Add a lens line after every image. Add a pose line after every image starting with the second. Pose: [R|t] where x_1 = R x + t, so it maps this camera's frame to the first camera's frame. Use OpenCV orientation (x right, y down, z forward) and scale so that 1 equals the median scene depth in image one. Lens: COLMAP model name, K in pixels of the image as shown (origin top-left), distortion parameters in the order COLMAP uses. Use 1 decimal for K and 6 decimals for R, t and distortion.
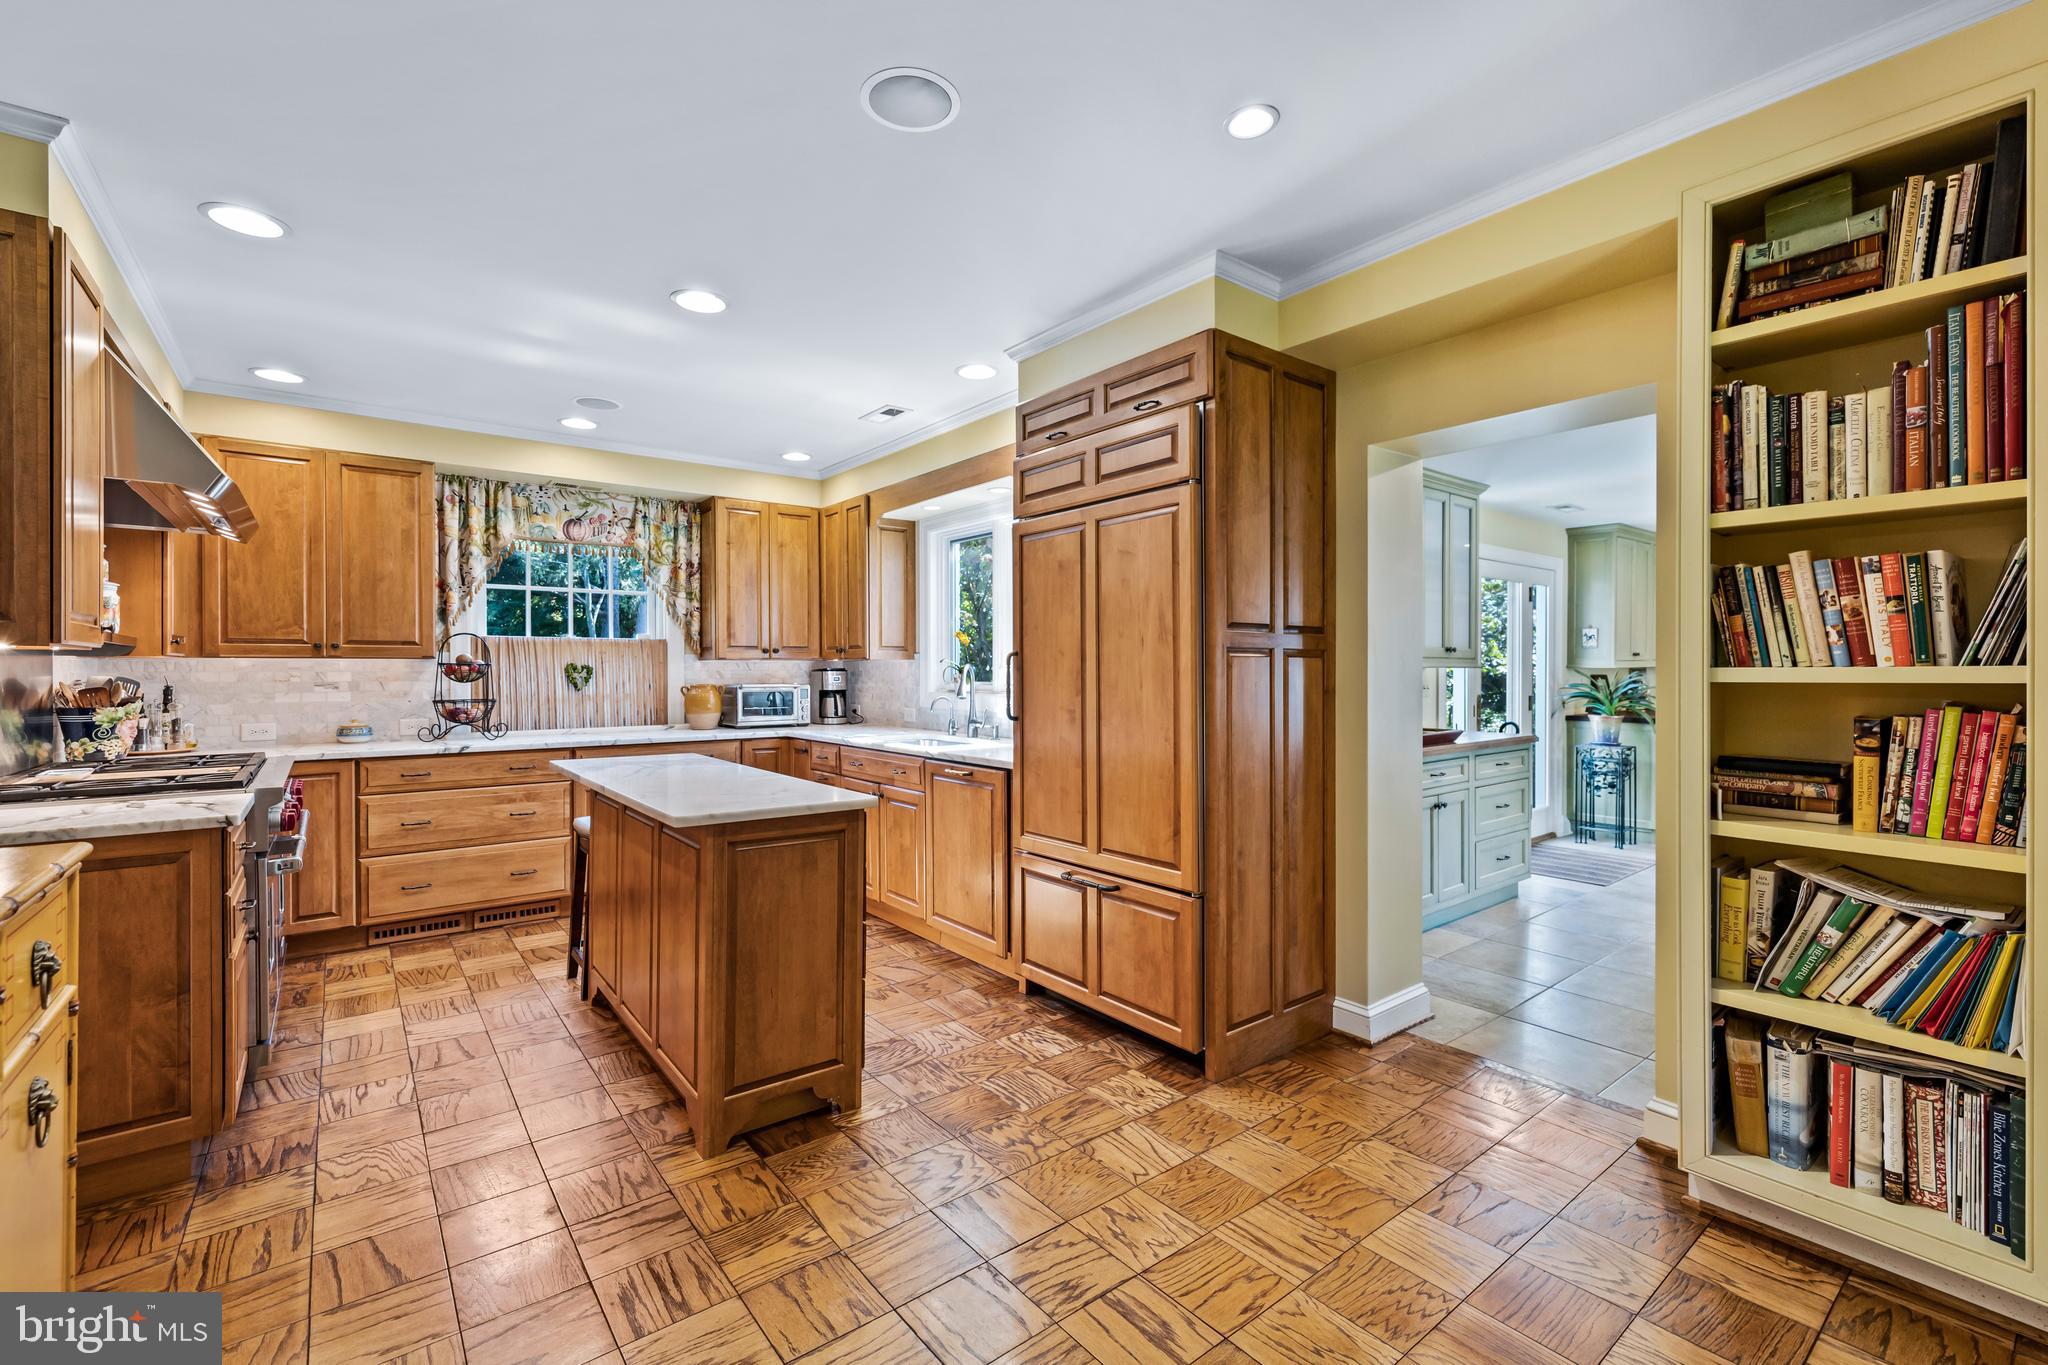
lens RADIAL K [[872.1, 0, 1013.8], [0, 872.1, 672.7], [0, 0, 1]] dist [0.002507, 0.000485]
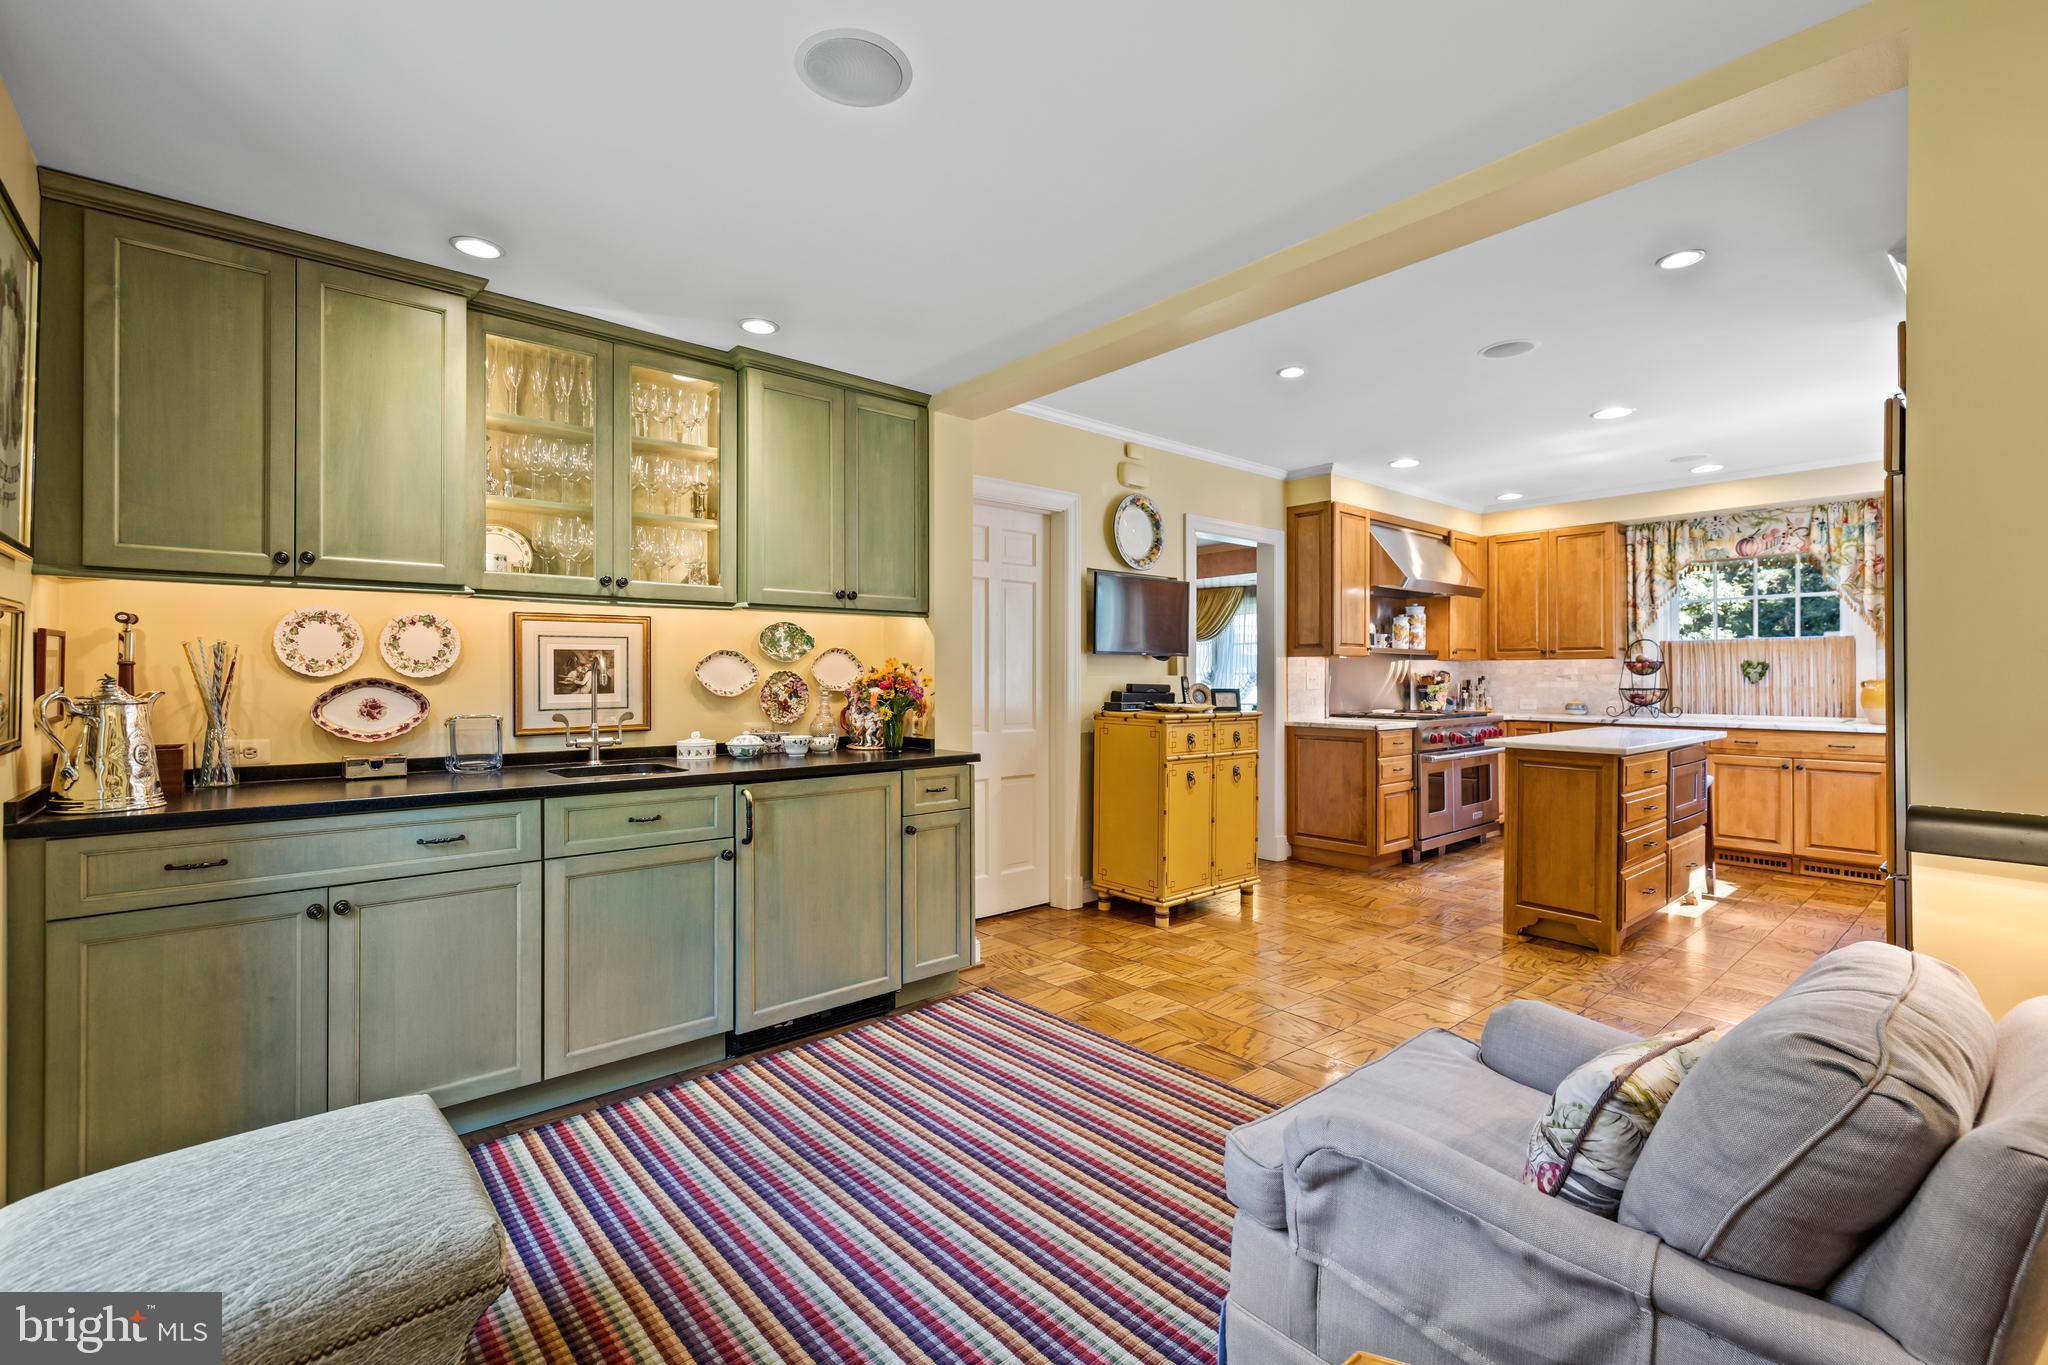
lens RADIAL K [[872.1, 0, 1025.0], [0, 872.1, 672.6], [0, 0, 1]] dist [0.002507, 0.000485]
pose [[0.057063, -0.001393, -0.998370, 1.000964], [-0.002991, 0.999994, -0.001566, 0.017340], [0.998366, 0.003076, 0.057059, -0.067832]]
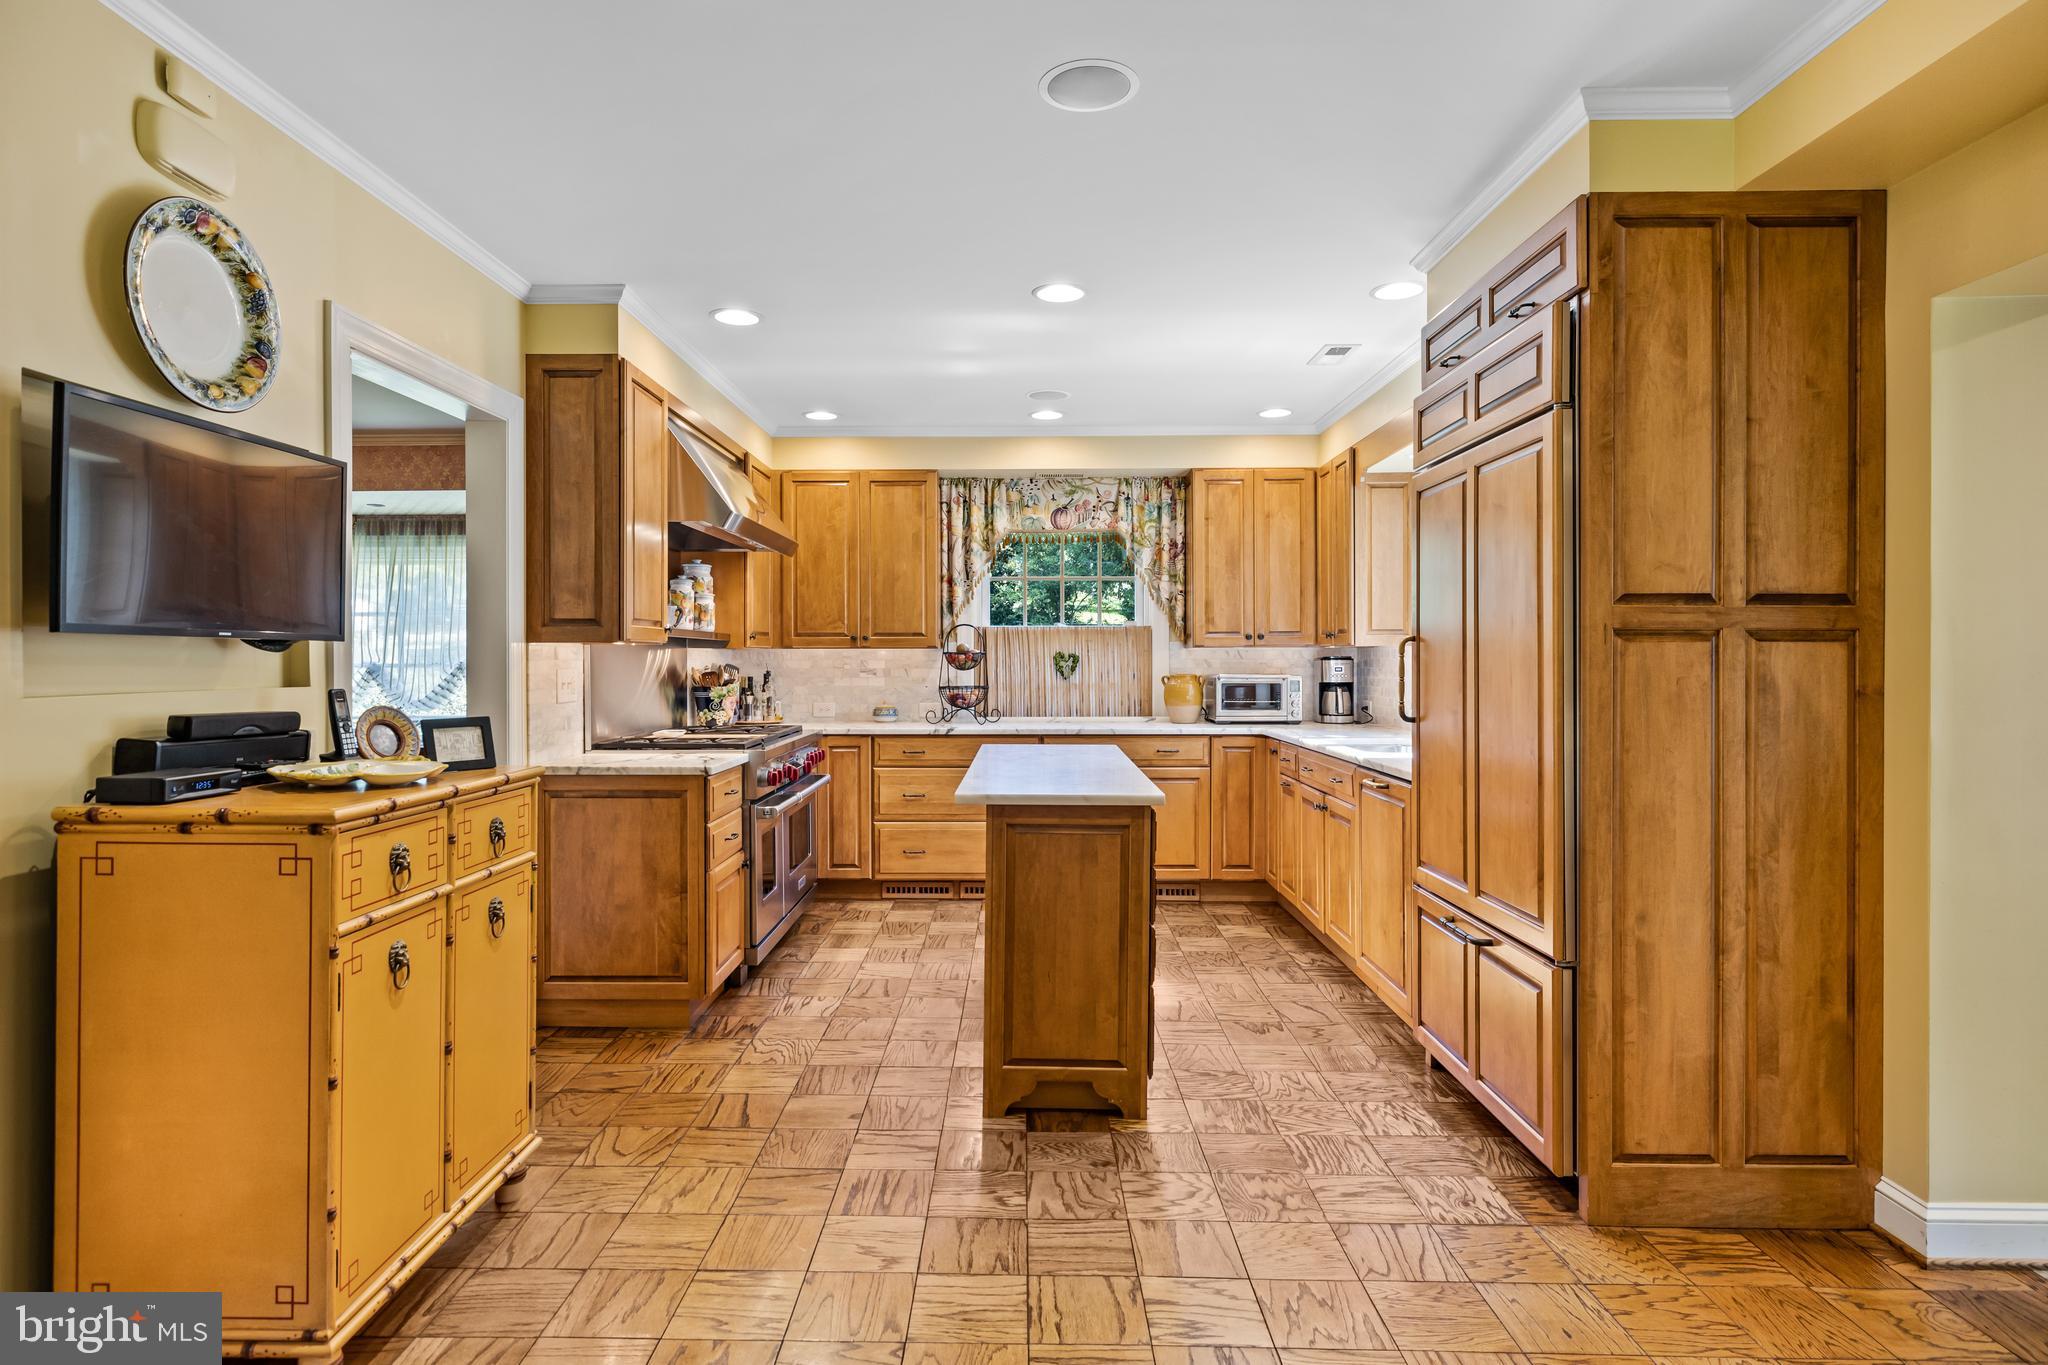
lens RADIAL K [[1082.2, 0, 1012.6], [0, 1082.2, 664.2], [0, 0, 1]] dist [0.003192, 0.002116]
pose [[0.782131, 0.004358, -0.623099, 0.367398], [-0.002482, 0.999989, 0.003878, -0.001989], [0.623110, -0.001486, 0.782133, -0.010797]]
